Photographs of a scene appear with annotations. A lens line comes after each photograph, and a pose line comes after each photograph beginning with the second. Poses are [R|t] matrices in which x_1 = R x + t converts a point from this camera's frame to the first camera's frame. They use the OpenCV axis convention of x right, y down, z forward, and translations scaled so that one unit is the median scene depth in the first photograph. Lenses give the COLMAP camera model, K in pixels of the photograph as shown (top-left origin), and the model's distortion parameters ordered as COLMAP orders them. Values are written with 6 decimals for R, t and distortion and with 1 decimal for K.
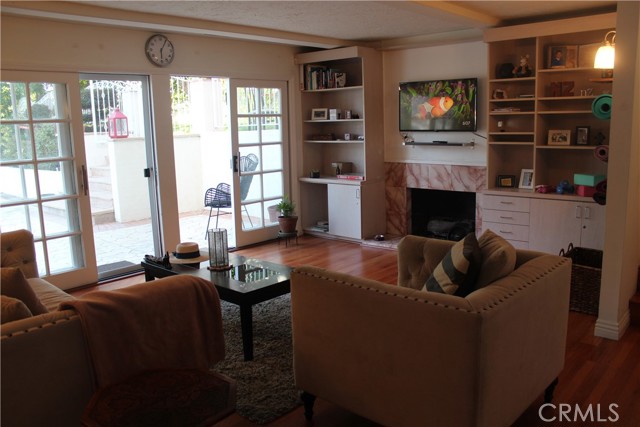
lens RADIAL K [[541.6, 0, 320.0], [0, 541.6, 213.4], [0, 0, 1]] dist [-0.136000, 0.101611]
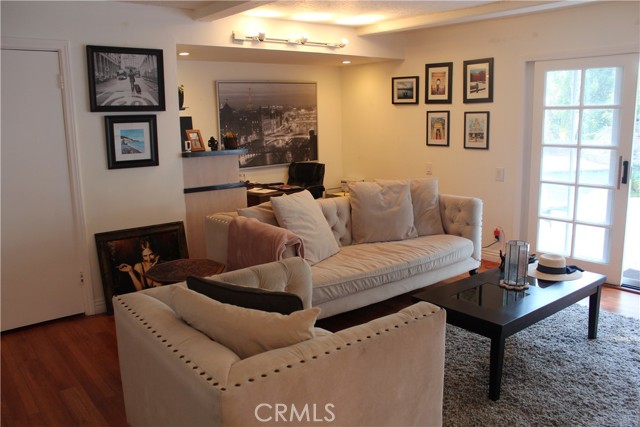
lens RADIAL K [[541.6, 0, 319.5], [0, 541.6, 213.9], [0, 0, 1]] dist [-0.136000, 0.101611]
pose [[-0.143279, 0.199326, -0.969402, 0.596147], [-0.145717, 0.964584, 0.219873, -0.133069], [0.978896, 0.172762, -0.109159, 0.687281]]
